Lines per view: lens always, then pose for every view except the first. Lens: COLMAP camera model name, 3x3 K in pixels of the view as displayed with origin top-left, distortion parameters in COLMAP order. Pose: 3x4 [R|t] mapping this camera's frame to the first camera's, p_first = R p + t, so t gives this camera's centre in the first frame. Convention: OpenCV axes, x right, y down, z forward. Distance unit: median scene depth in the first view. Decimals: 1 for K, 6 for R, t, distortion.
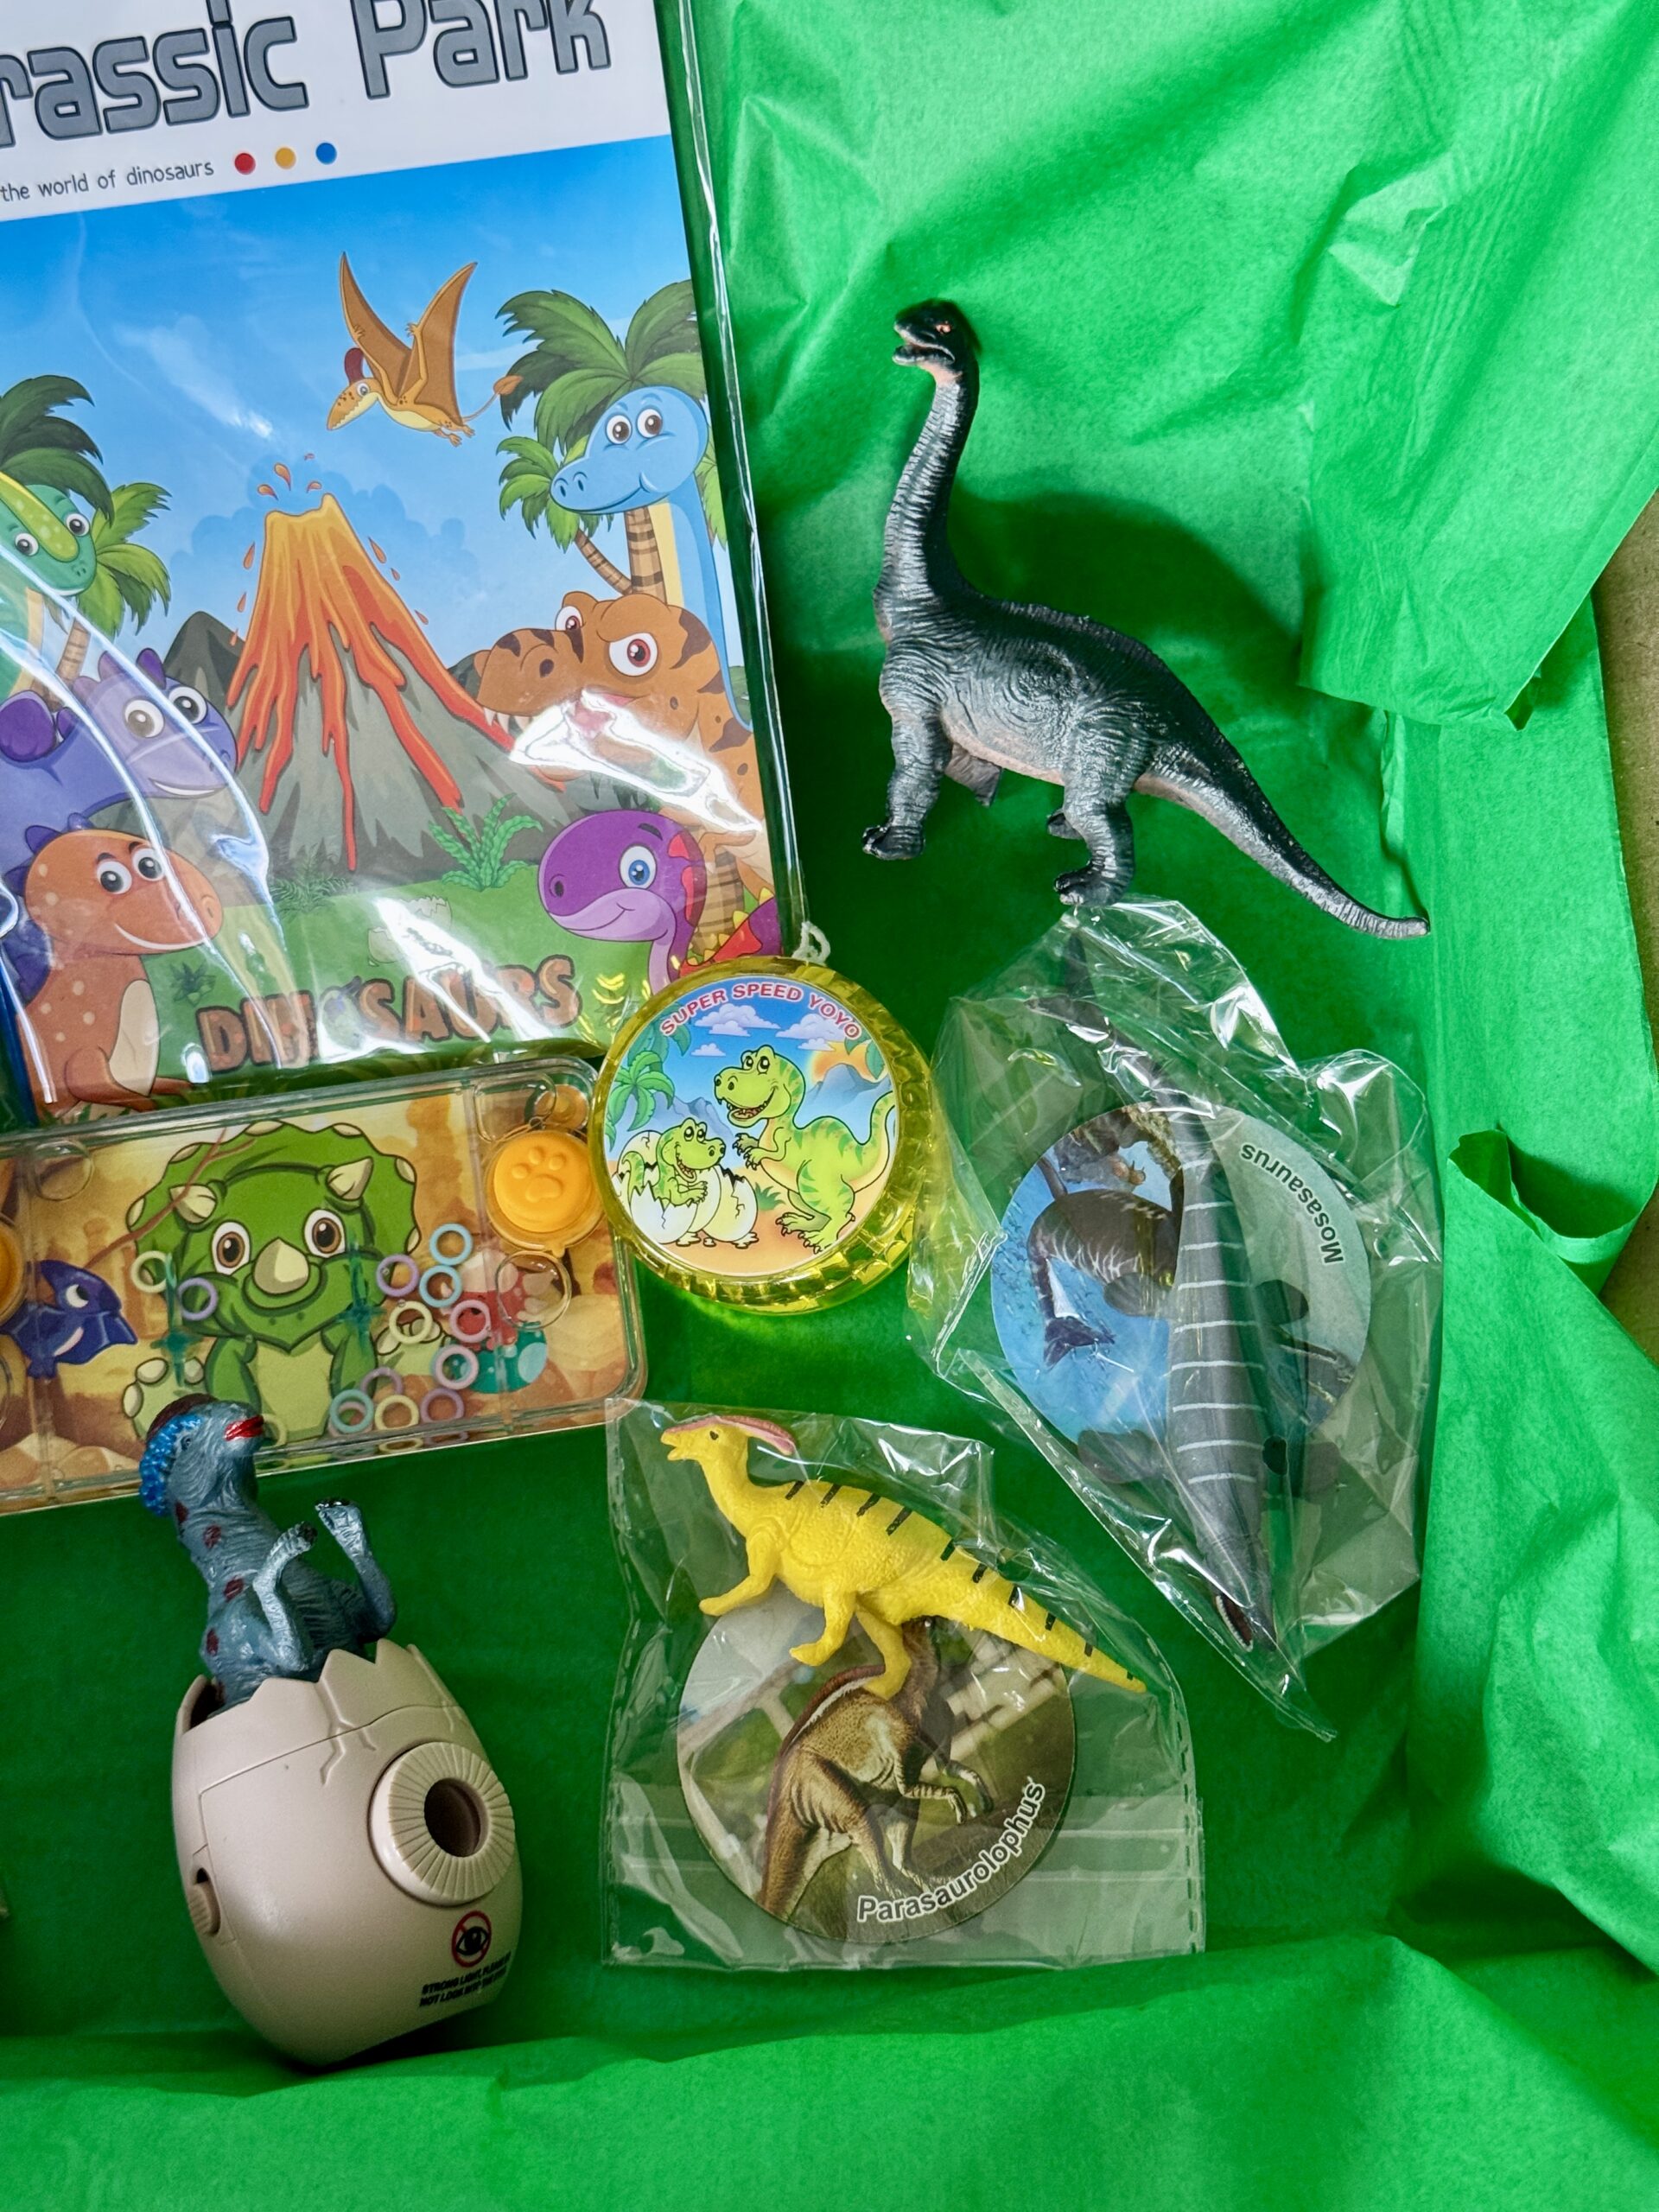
lens RADIAL K [[3018.5, 0, 824.8], [0, 3018.5, 1132.8], [0, 0, 1]] dist [0.149261, -0.404943]
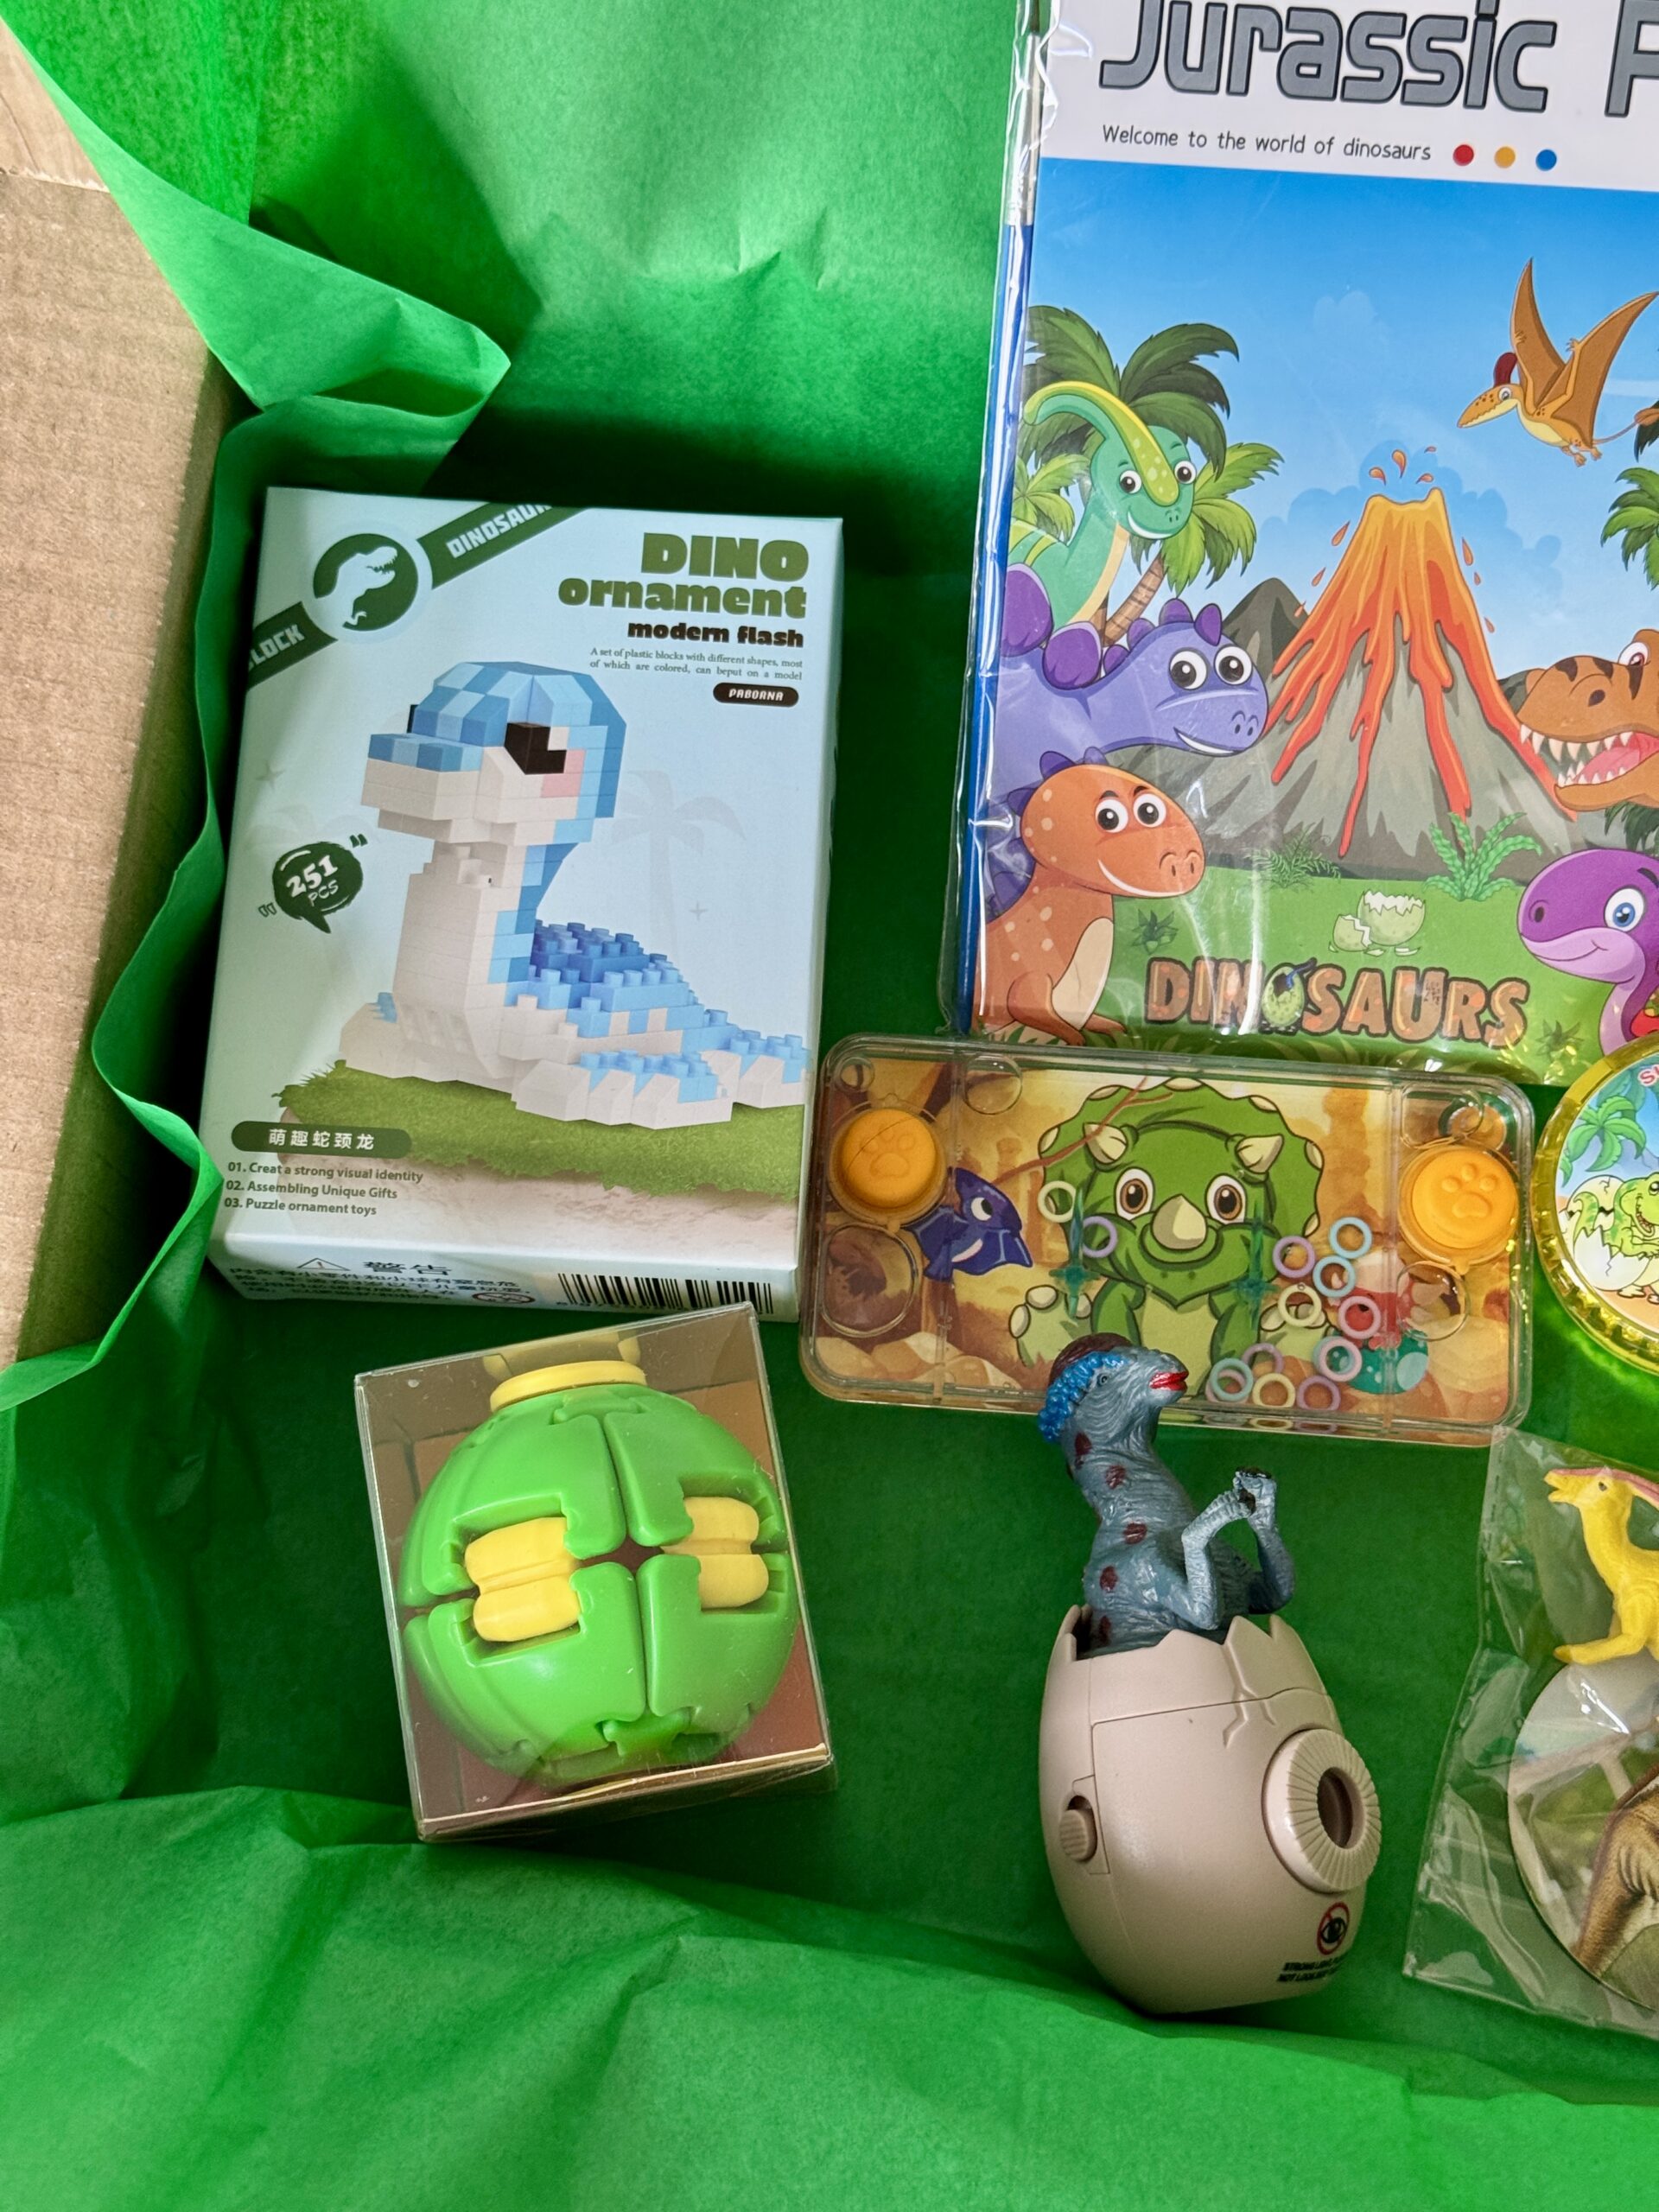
lens RADIAL K [[3018.5, 0, 824.8], [0, 3018.5, 1132.8], [0, 0, 1]] dist [0.149261, -0.404943]
pose [[0.975021, 0.212217, -0.065563, -0.244449], [-0.210869, 0.977144, 0.026910, 0.012914], [0.069775, -0.012412, 0.997486, -0.018795]]
